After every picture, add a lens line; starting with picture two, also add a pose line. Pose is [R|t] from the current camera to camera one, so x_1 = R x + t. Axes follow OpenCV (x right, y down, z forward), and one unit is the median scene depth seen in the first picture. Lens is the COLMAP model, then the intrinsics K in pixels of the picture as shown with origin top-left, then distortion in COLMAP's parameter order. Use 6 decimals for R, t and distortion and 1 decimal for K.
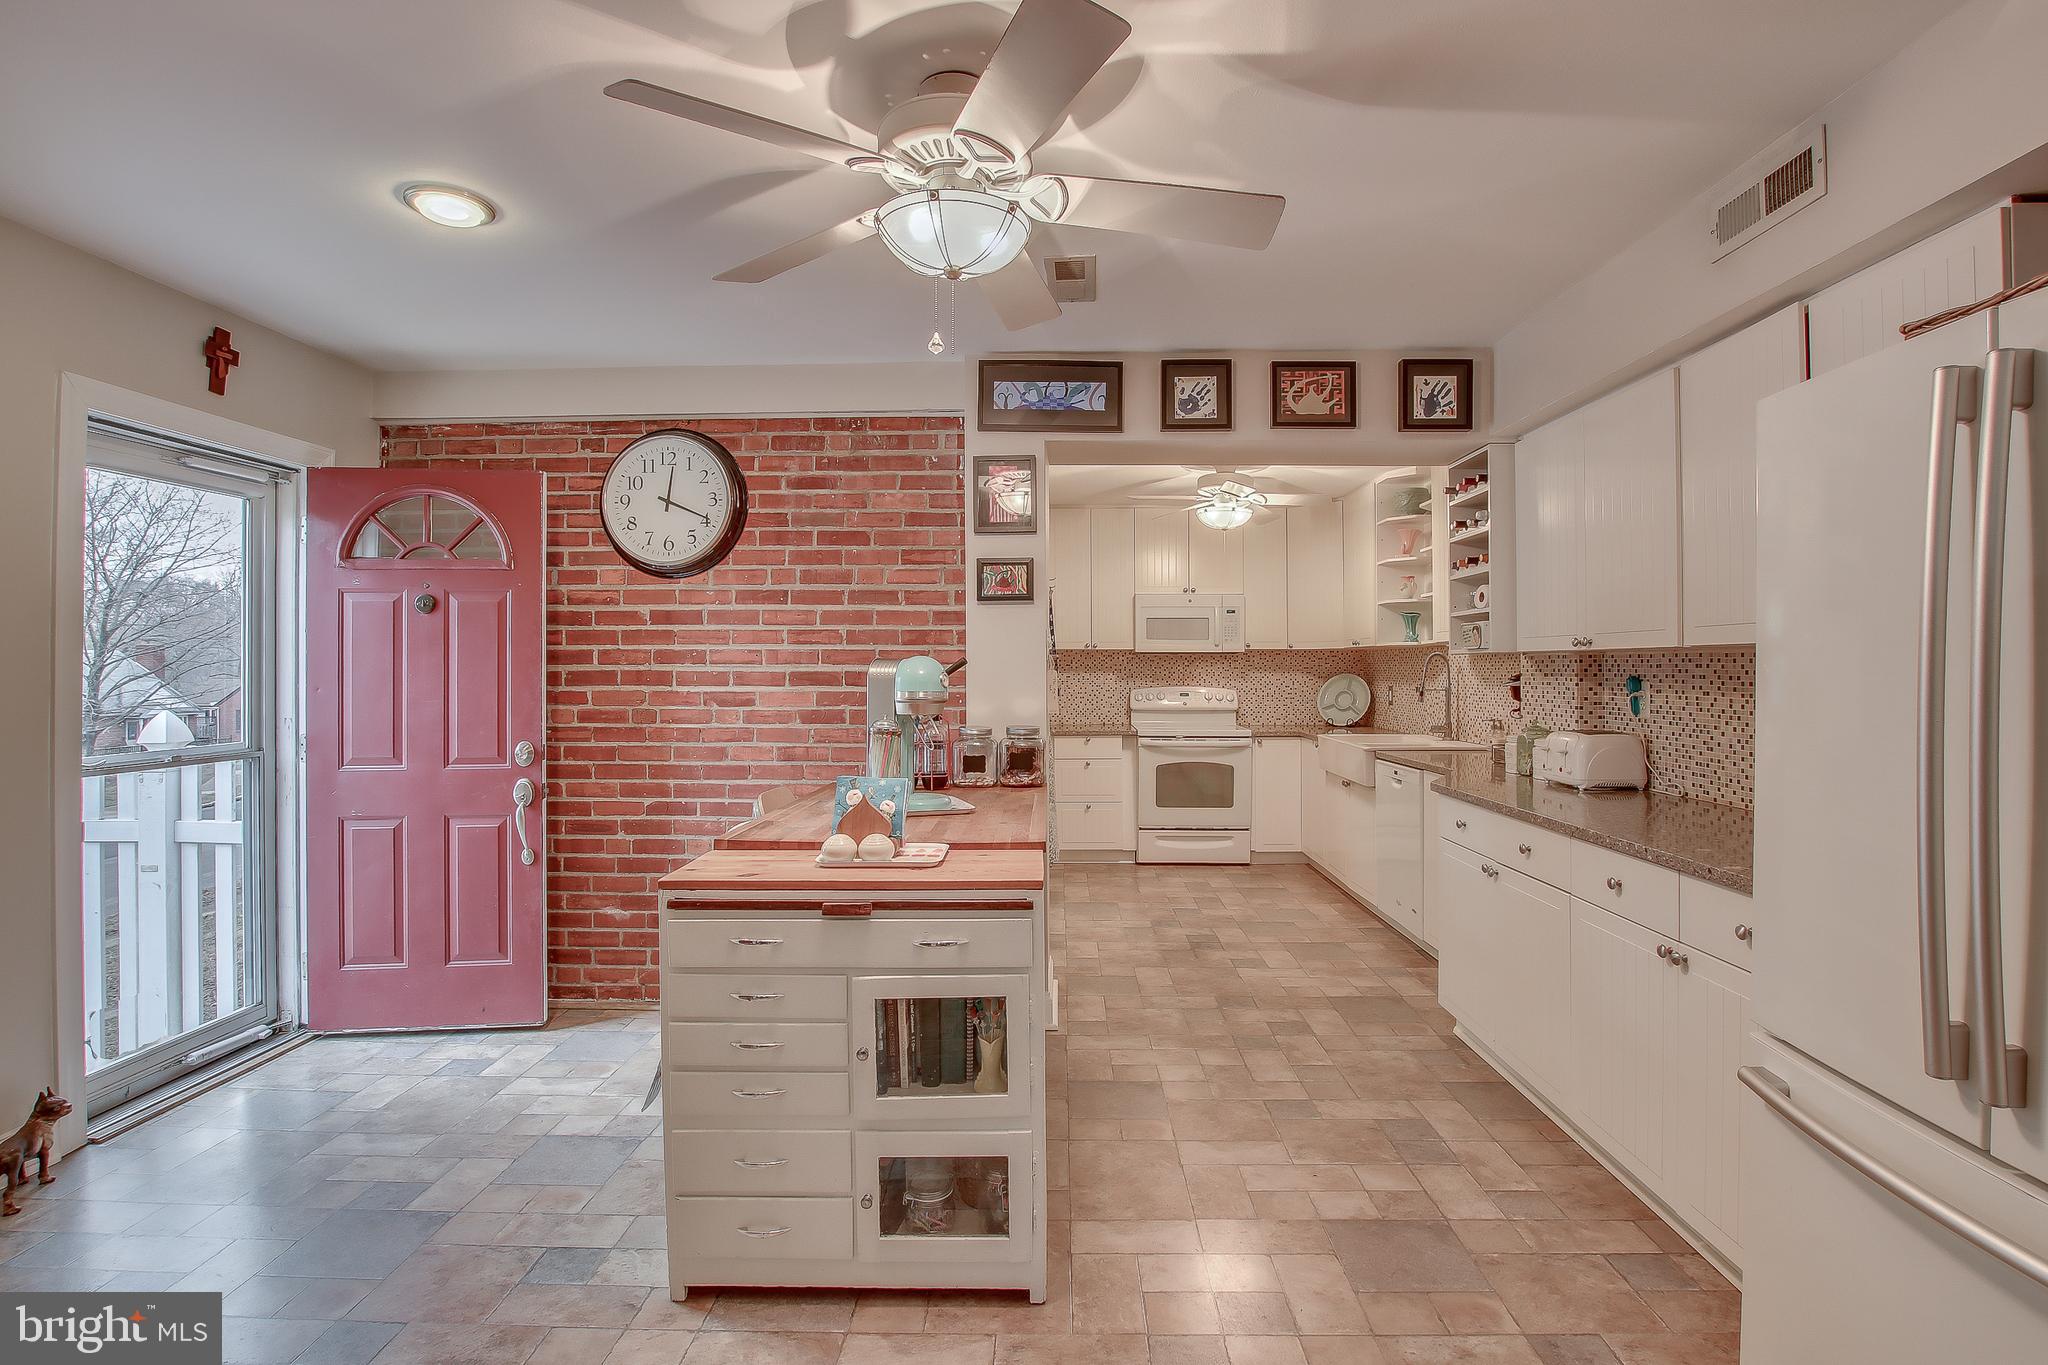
lens RADIAL K [[997.5, 0, 1069.0], [0, 997.5, 666.0], [0, 0, 1]] dist [-0.032741, 0.000639]
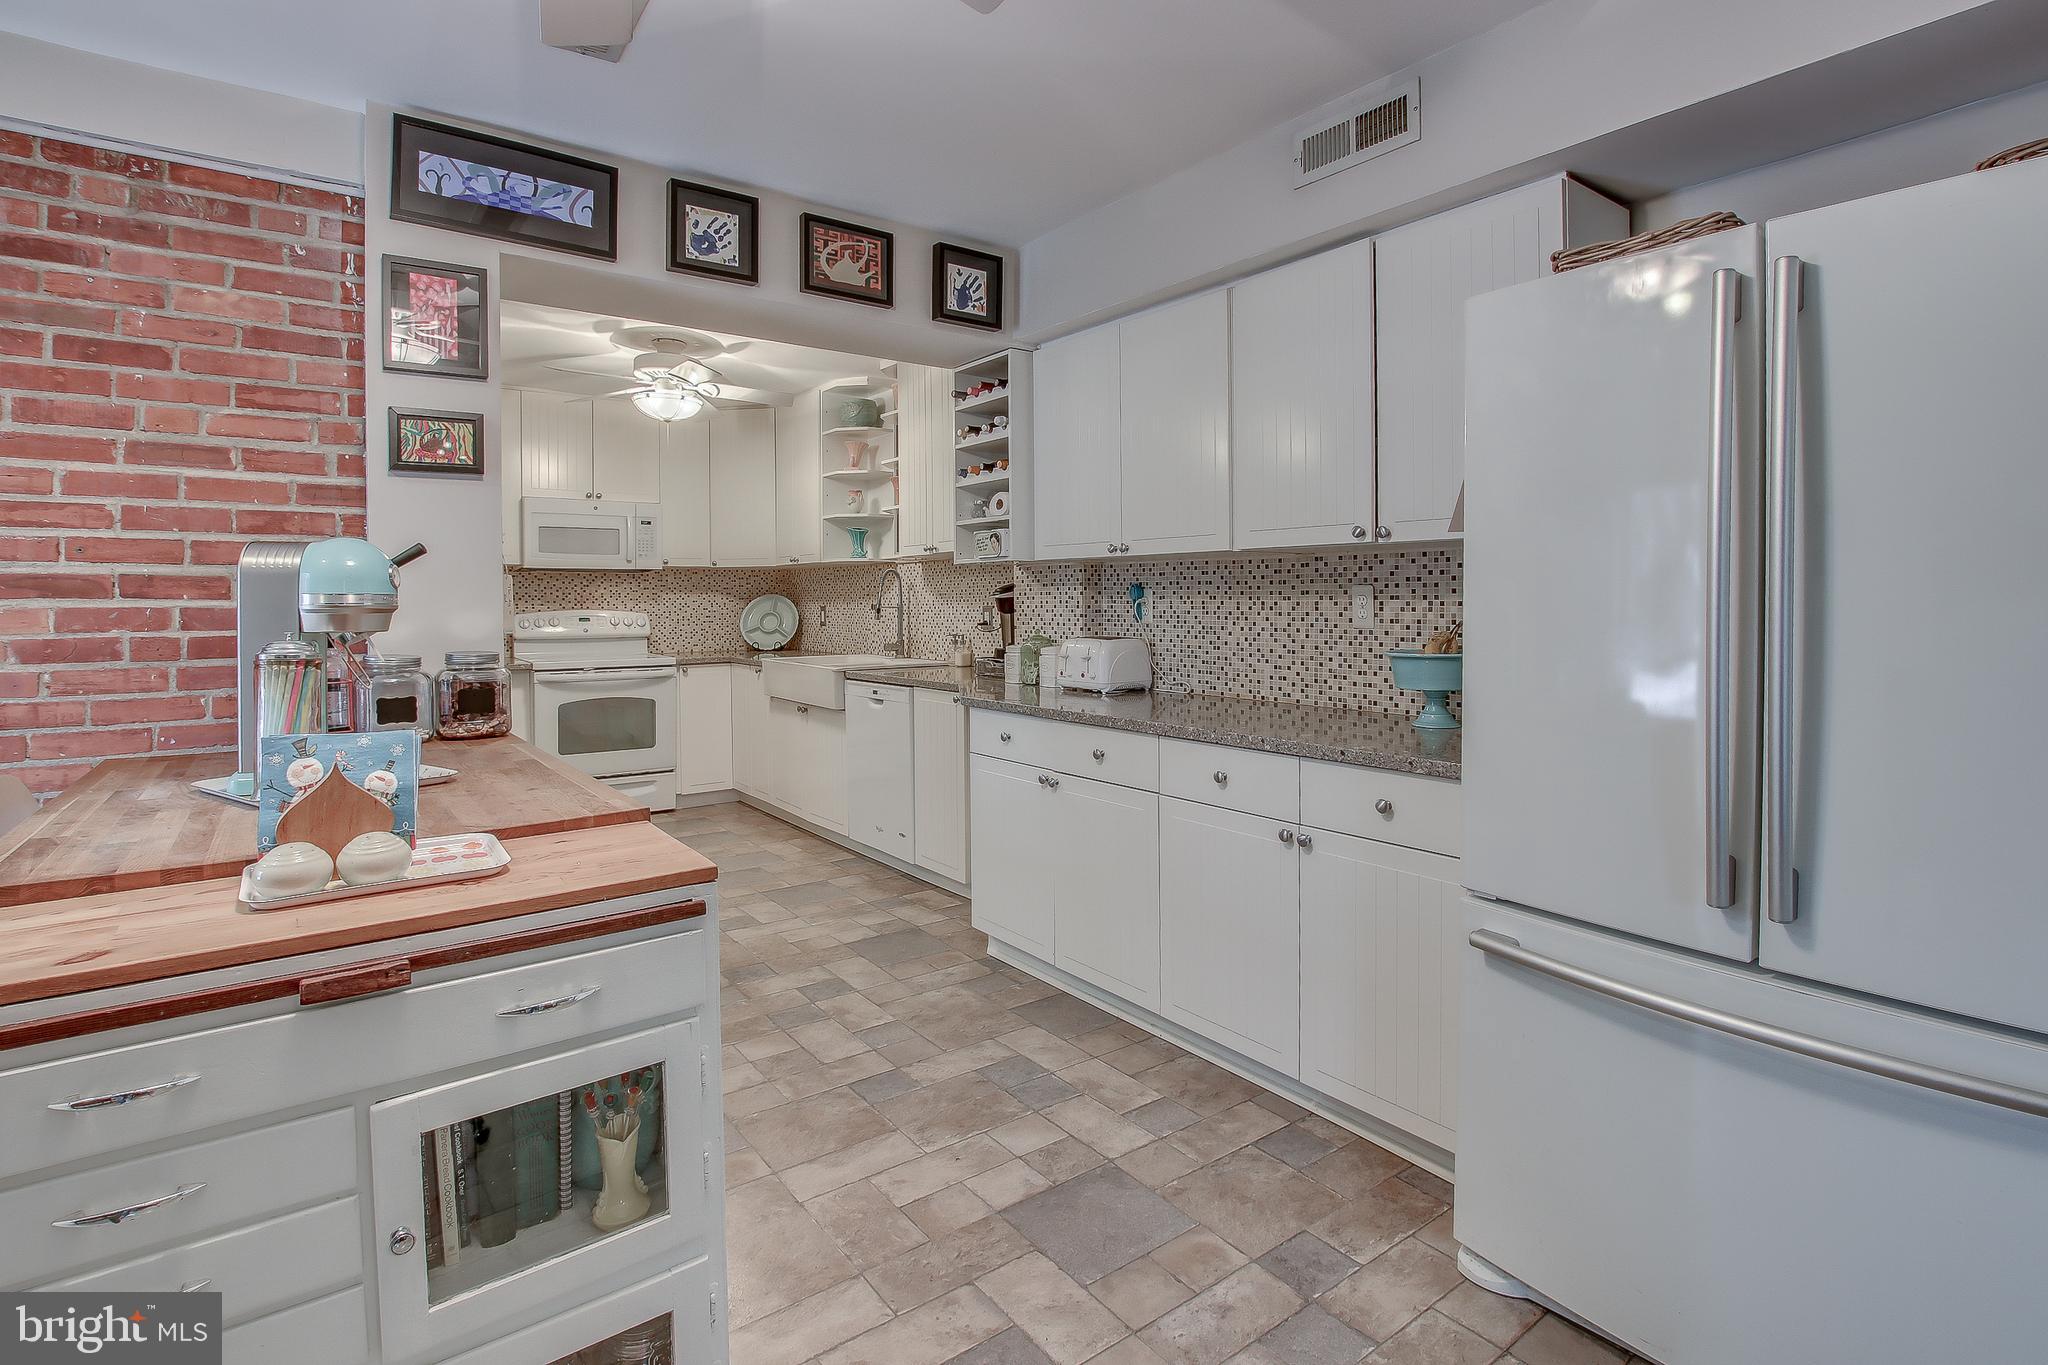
lens RADIAL K [[973.5, 0, 1052.2], [0, 973.5, 611.4], [0, 0, 1]] dist [-0.037398, 0.007129]
pose [[0.790701, -0.011458, 0.612096, -0.135900], [0.004162, 0.999902, 0.013341, 0.023930], [-0.612189, -0.008001, 0.790671, 0.213639]]
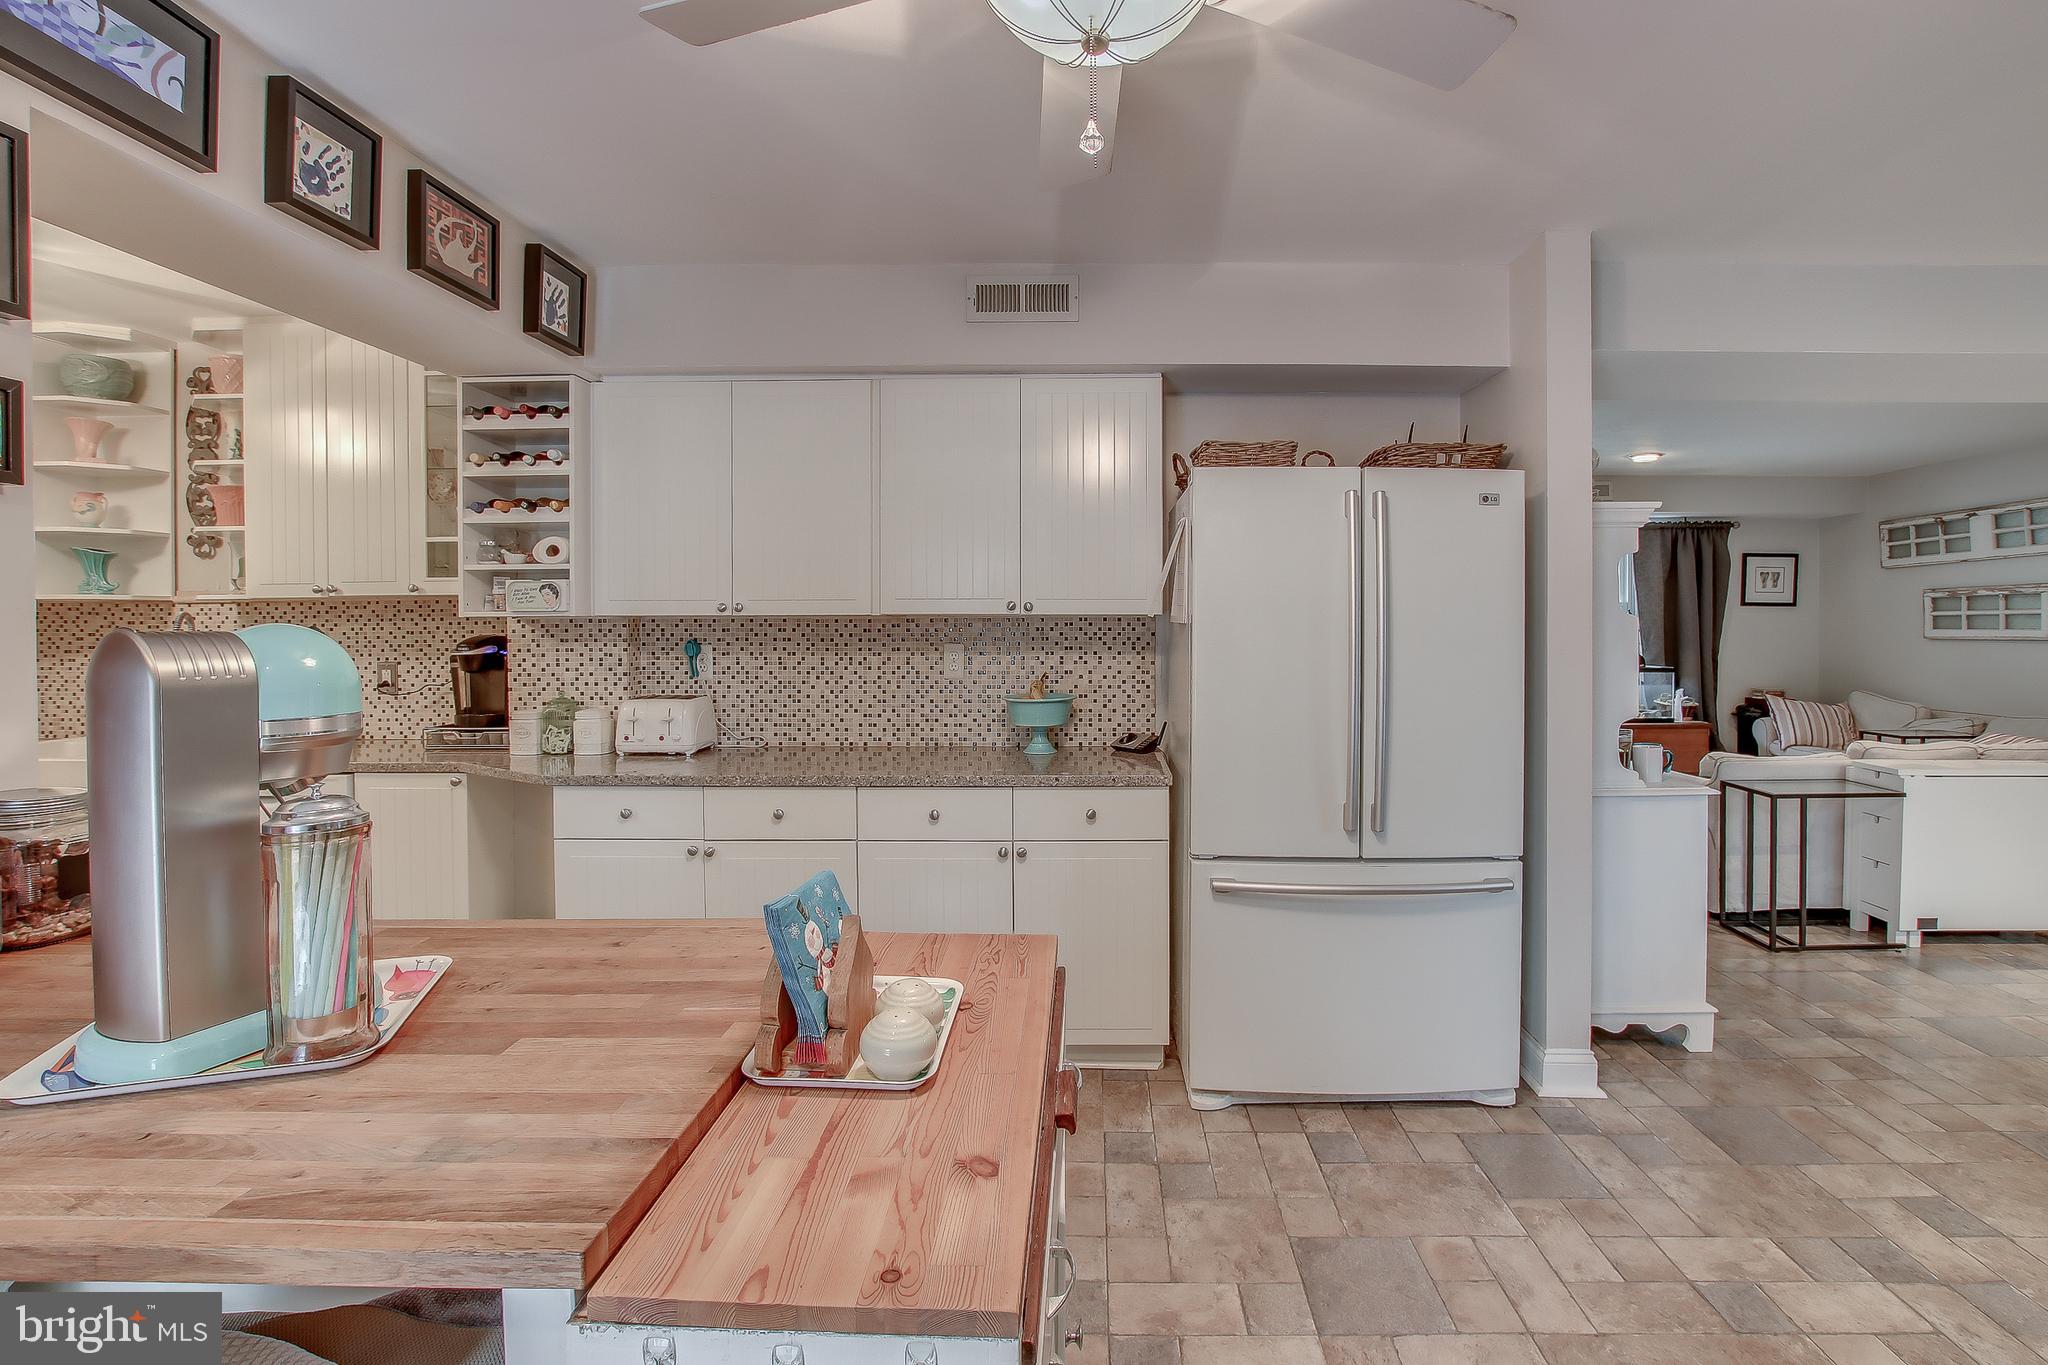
lens RADIAL K [[975.5, 0, 1073.0], [0, 975.5, 637.6], [0, 0, 1]] dist [-0.030101, 0.001188]
pose [[0.006581, -0.016559, 0.999841, -0.424142], [0.001965, 0.999861, 0.016546, -0.008153], [-0.999976, 0.001856, 0.006612, 0.563519]]
